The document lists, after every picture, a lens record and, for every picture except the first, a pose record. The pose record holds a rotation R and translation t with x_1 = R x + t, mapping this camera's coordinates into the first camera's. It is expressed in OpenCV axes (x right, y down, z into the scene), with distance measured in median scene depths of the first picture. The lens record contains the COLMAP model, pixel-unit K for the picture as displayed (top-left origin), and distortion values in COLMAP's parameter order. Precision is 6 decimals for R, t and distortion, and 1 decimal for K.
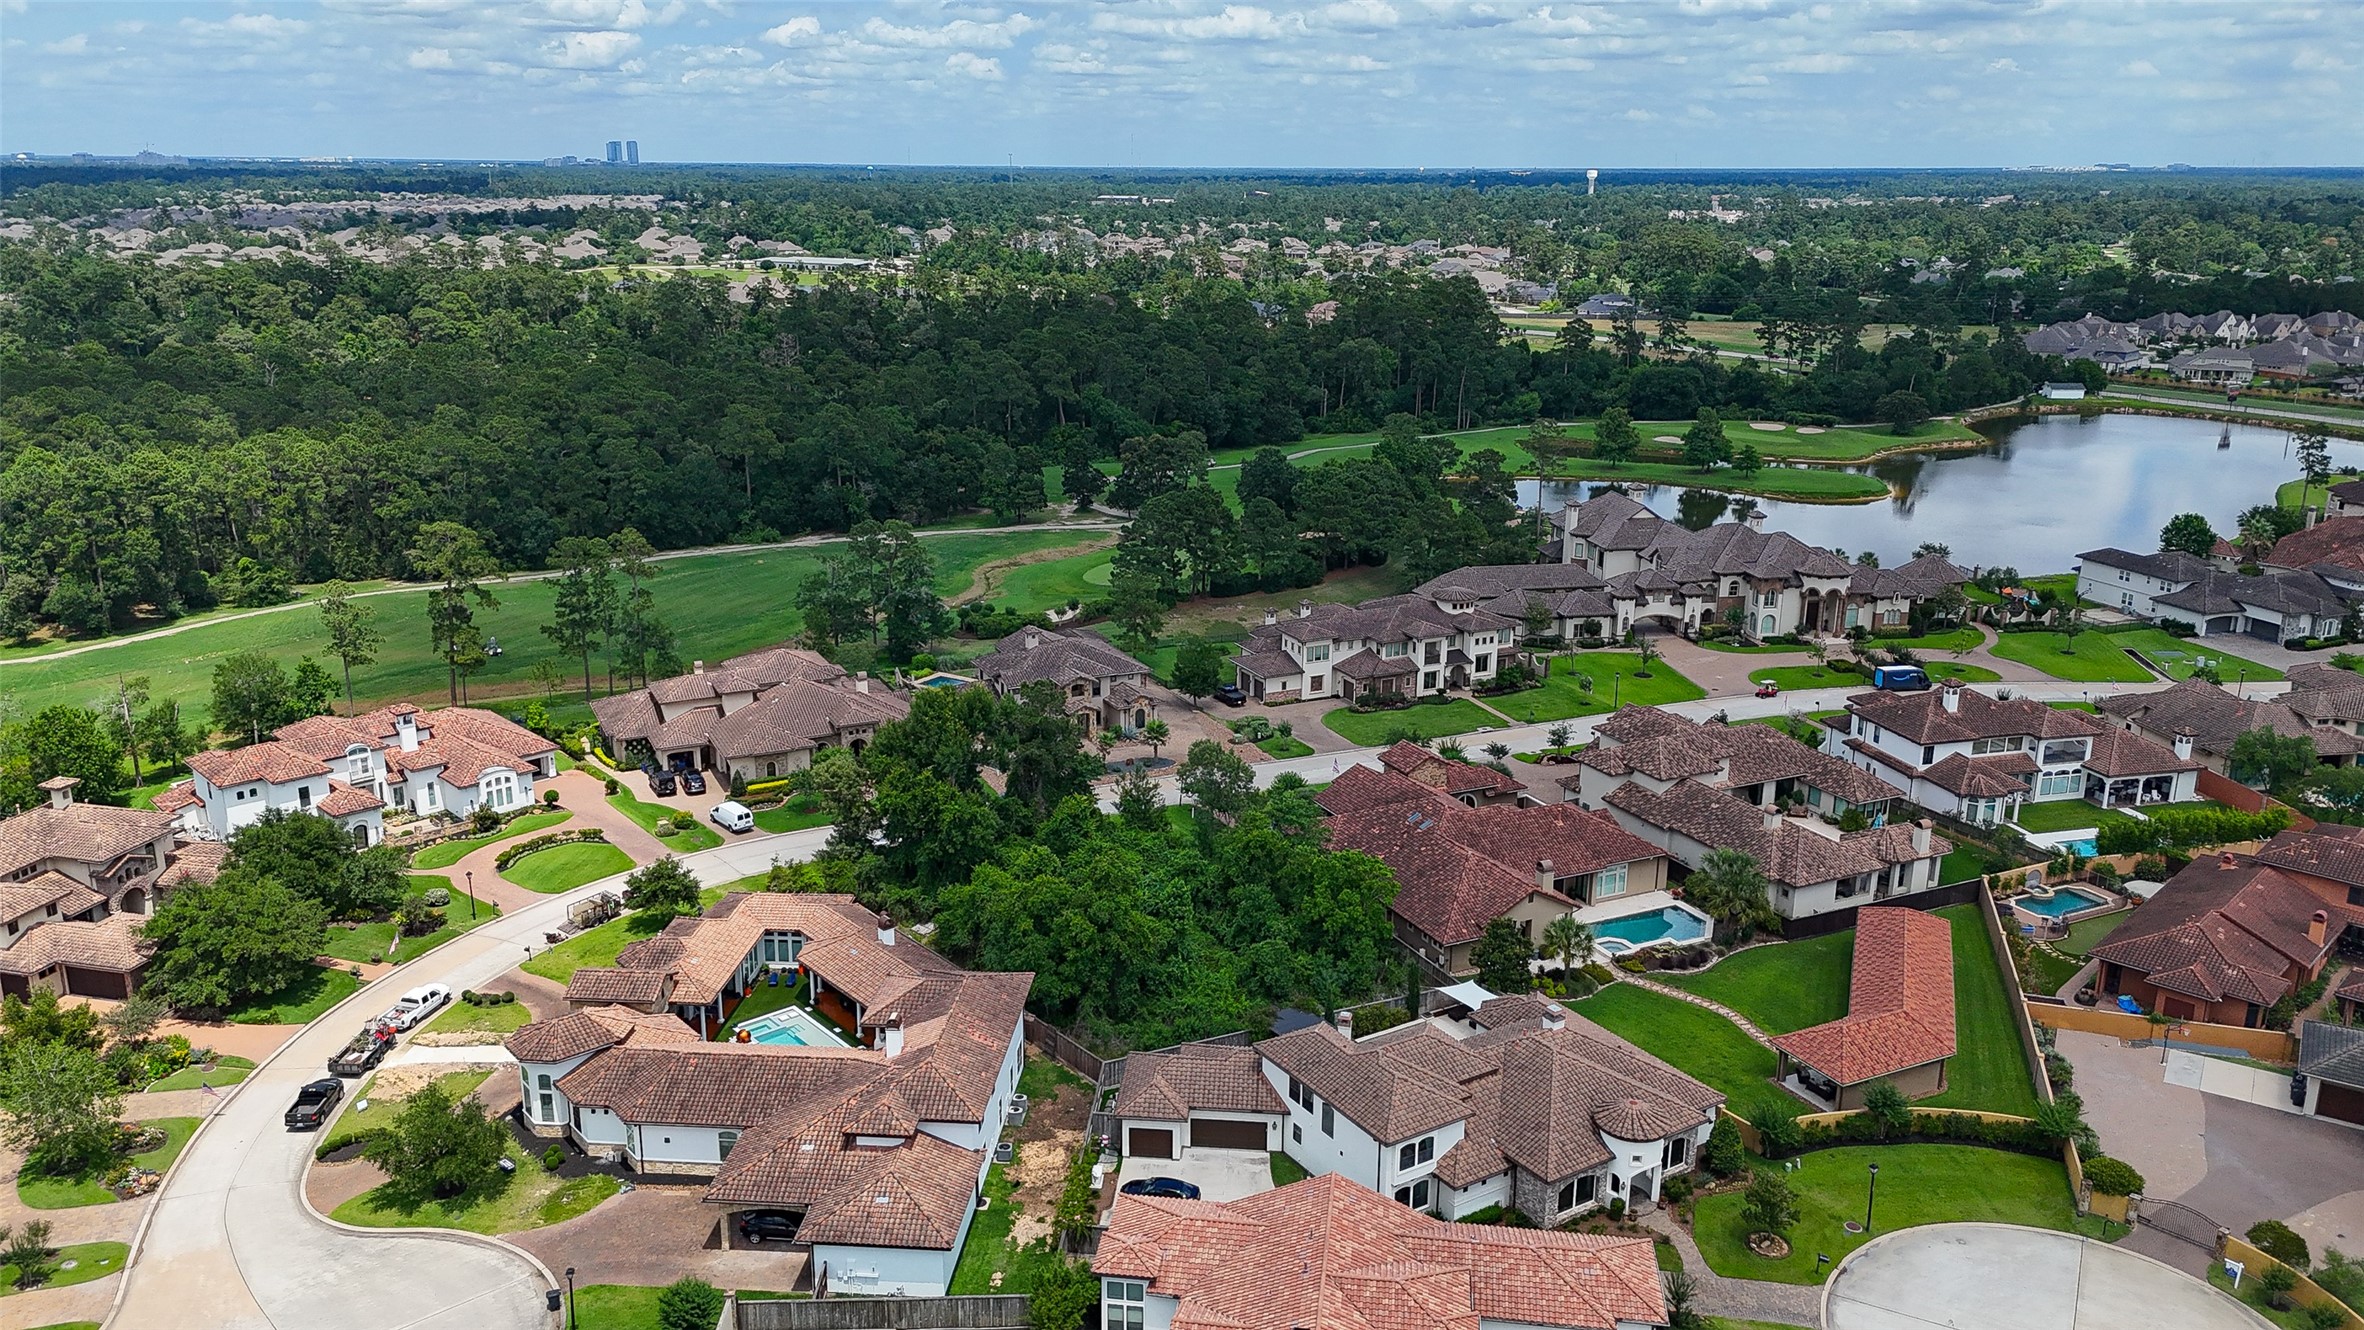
lens RADIAL K [[1733.7, 0, 1175.7], [0, 1733.7, 675.6], [0, 0, 1]] dist [0.081353, -0.079962]
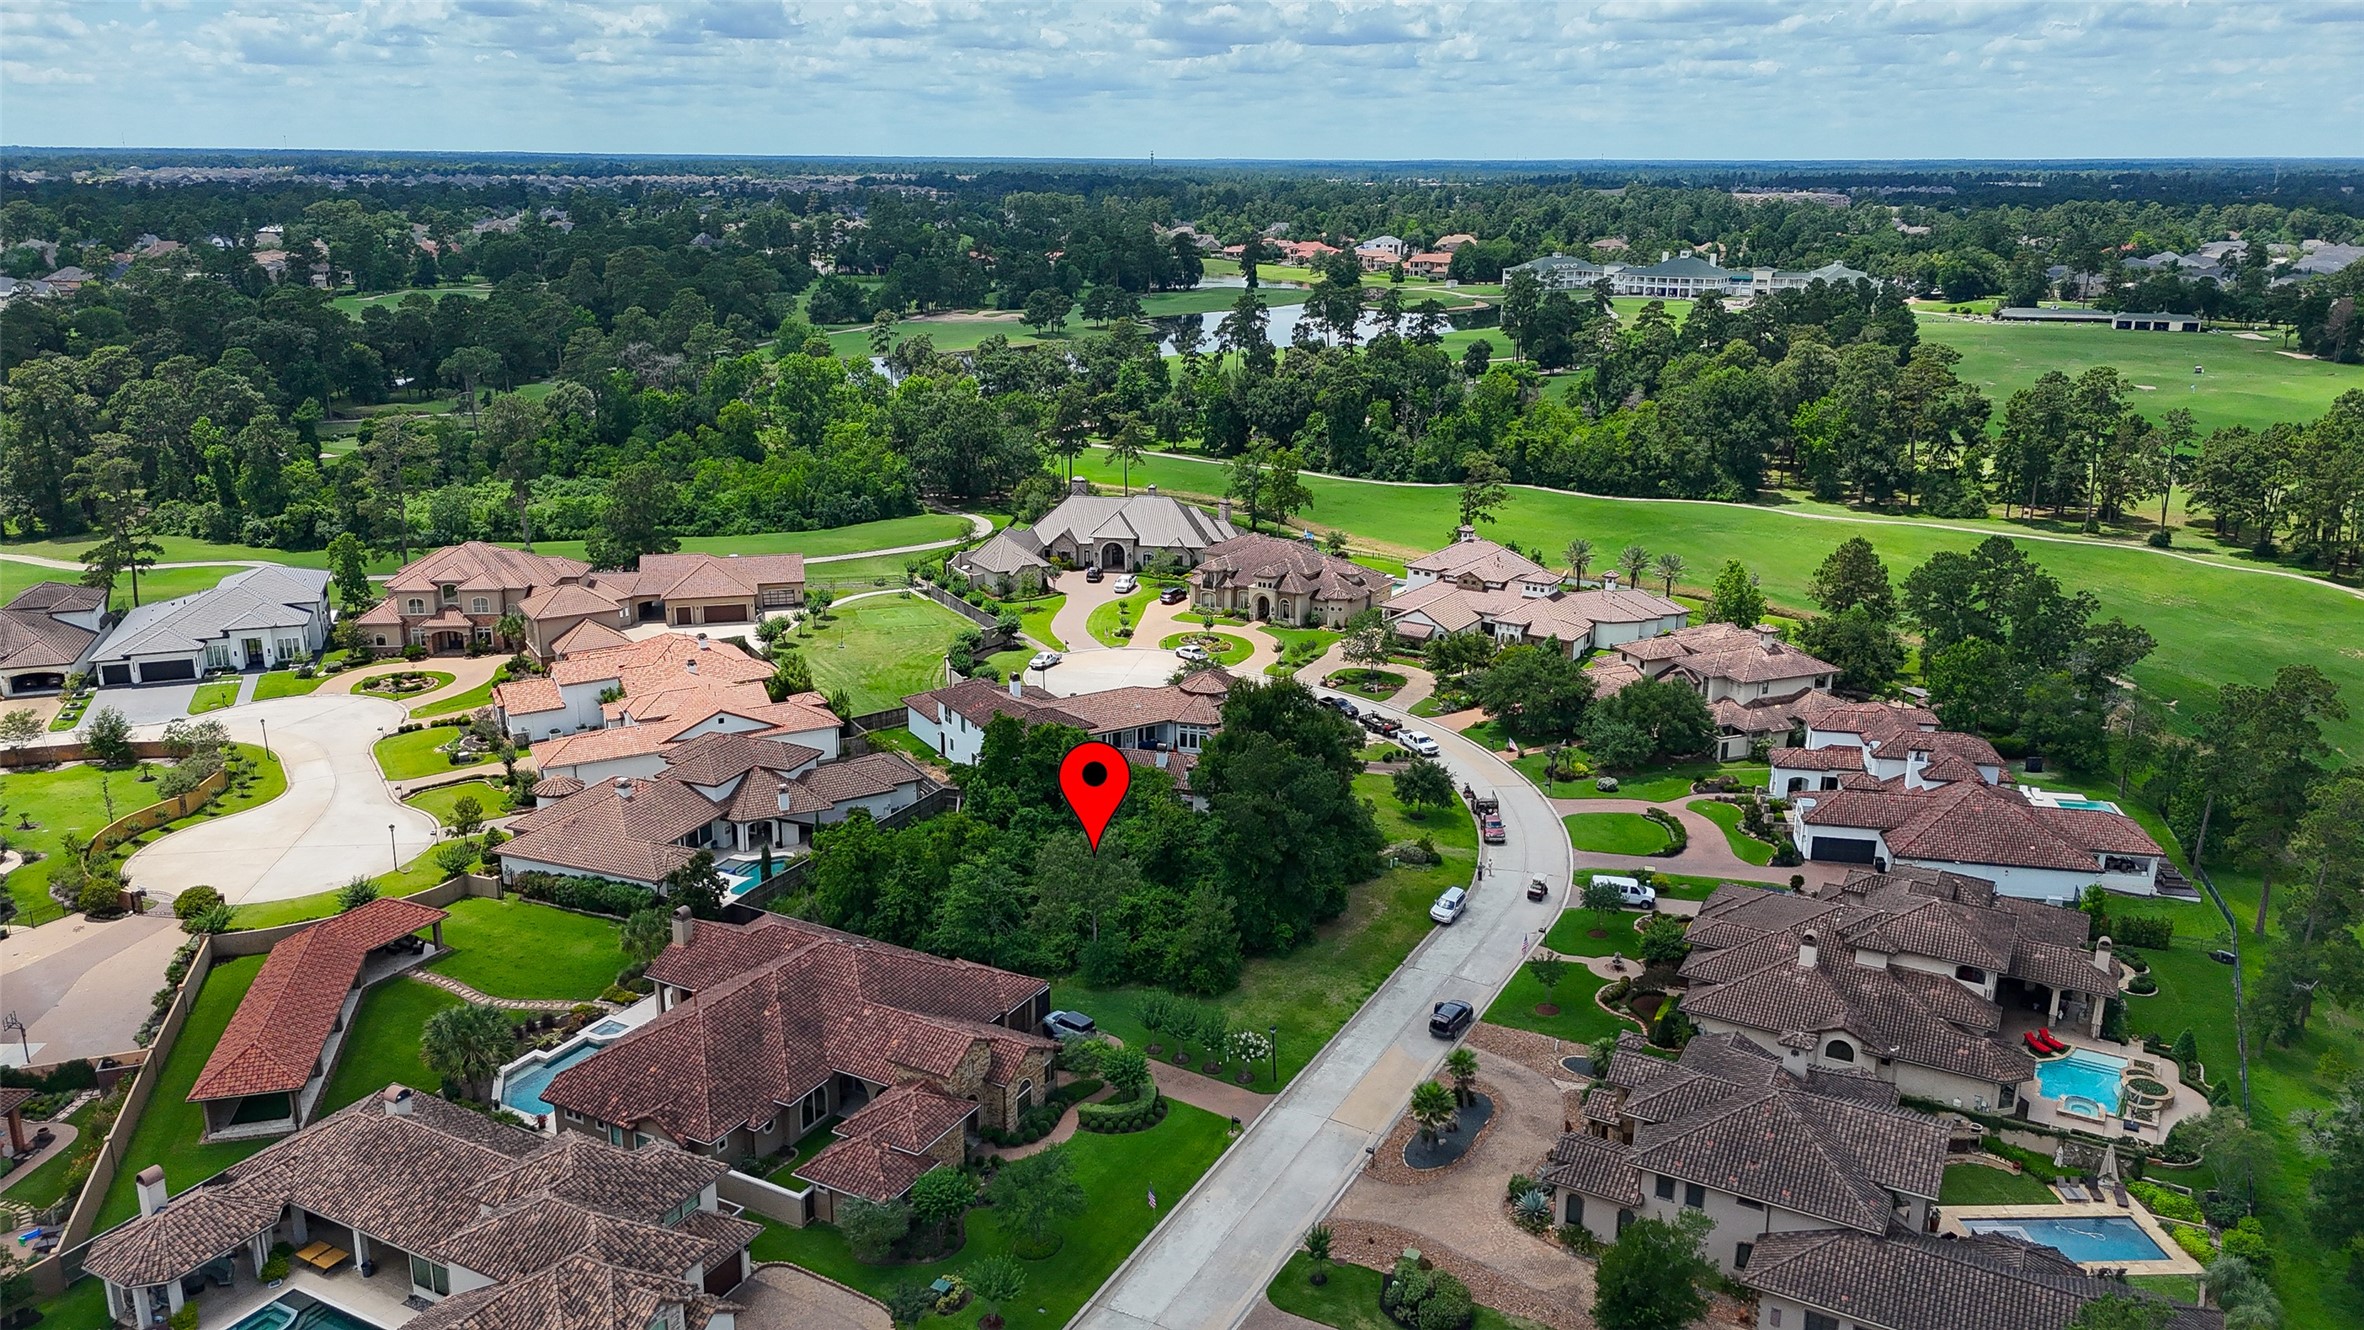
lens RADIAL K [[1733.7, 0, 1178.6], [0, 1733.7, 671.4], [0, 0, 1]] dist [0.081353, -0.079962]
pose [[-0.809434, 0.157747, -0.565625, 0.331245], [-0.174540, 0.855074, 0.488246, -0.327830], [0.560671, 0.493928, -0.664593, 1.121372]]
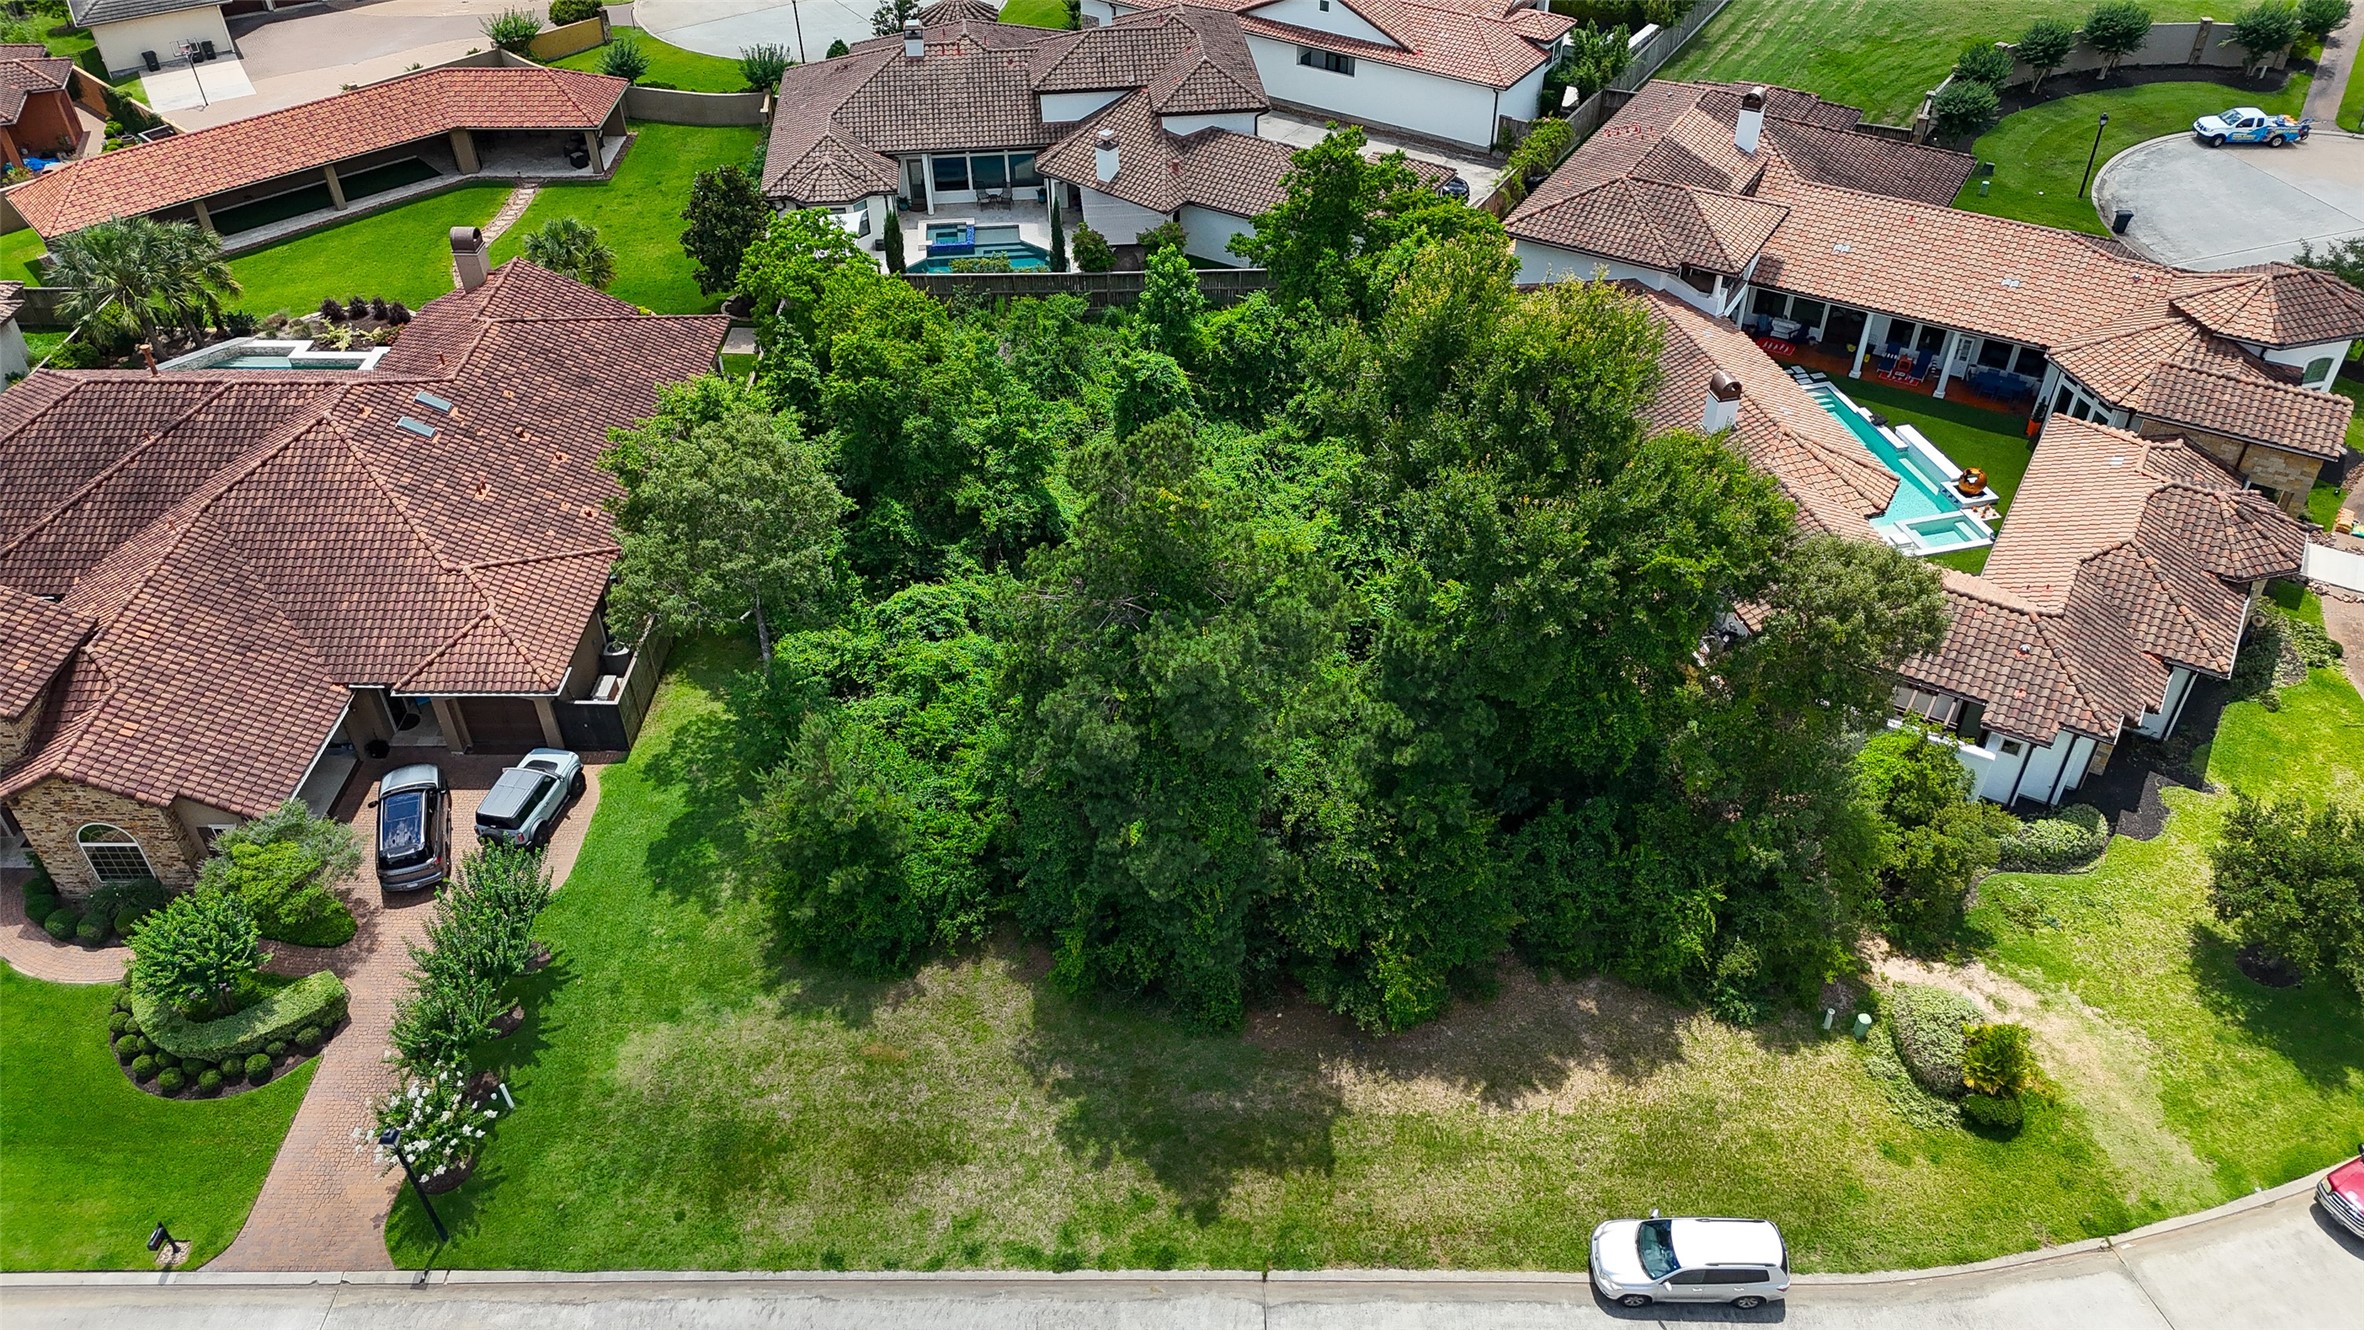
lens RADIAL K [[1733.7, 0, 1174.0], [0, 1733.7, 666.2], [0, 0, 1]] dist [0.081353, -0.079962]
pose [[-0.895106, -0.273606, 0.352030, -0.136280], [0.136217, 0.583990, 0.800250, -0.141372], [-0.424535, 0.764261, -0.485464, 0.837948]]
